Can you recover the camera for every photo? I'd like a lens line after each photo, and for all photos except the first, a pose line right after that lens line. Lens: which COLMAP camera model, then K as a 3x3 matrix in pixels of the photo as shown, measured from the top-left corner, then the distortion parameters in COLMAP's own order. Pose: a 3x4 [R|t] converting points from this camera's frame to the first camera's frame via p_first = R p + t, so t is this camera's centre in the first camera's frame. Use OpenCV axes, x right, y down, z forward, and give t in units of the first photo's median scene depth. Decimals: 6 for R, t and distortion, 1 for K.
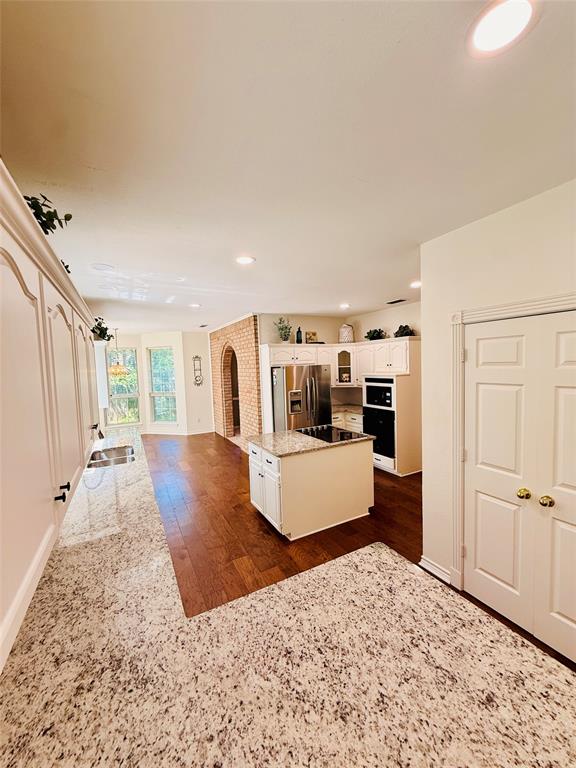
lens RADIAL K [[306.2, 0, 288.4], [0, 306.2, 383.0], [0, 0, 1]] dist [-0.003663, 0.001345]
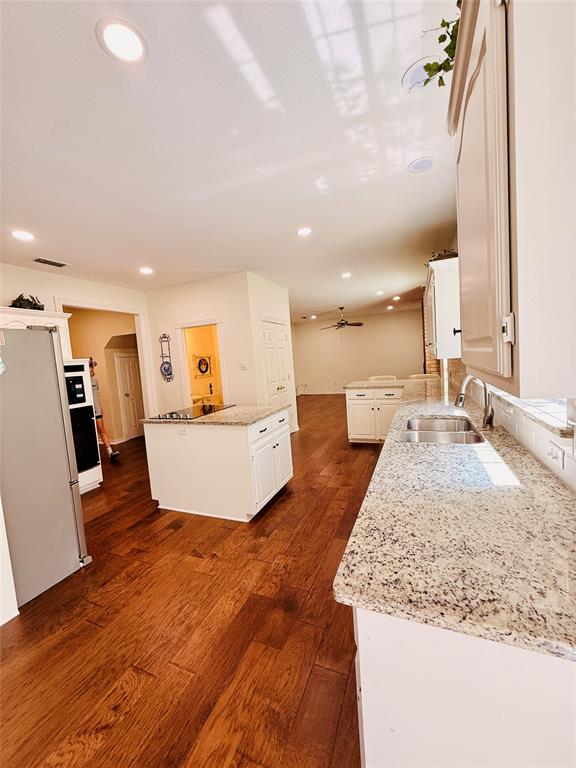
lens RADIAL K [[306.2, 0, 288.3], [0, 306.2, 384.5], [0, 0, 1]] dist [-0.003663, 0.001345]
pose [[-0.624998, 0.012666, 0.780523, -0.525906], [0.139874, 0.985504, 0.096011, 0.029922], [-0.767993, 0.169181, -0.617710, 0.972253]]
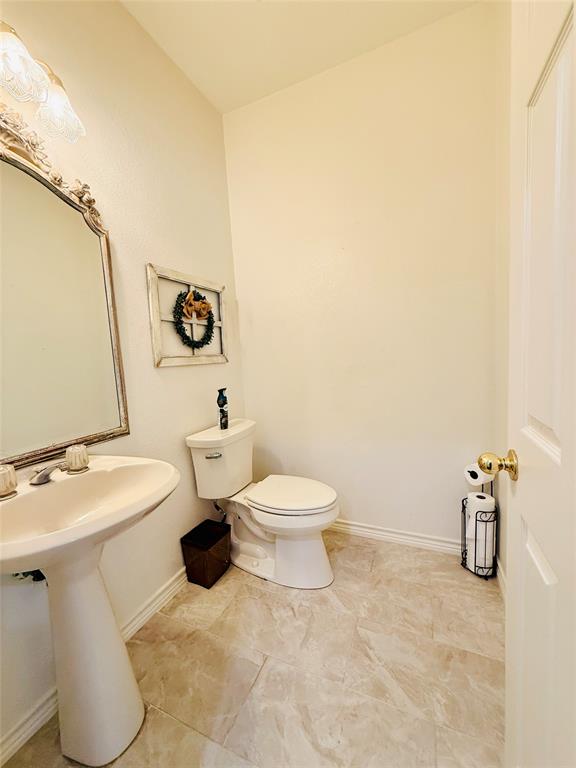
lens RADIAL K [[306.2, 0, 287.4], [0, 306.2, 383.7], [0, 0, 1]] dist [-0.003663, 0.001345]
pose [[-0.607882, -0.007376, 0.793993, 0.364556], [0.130594, 0.985411, 0.109137, 0.070453], [-0.783214, 0.170033, -0.598050, 0.574476]]
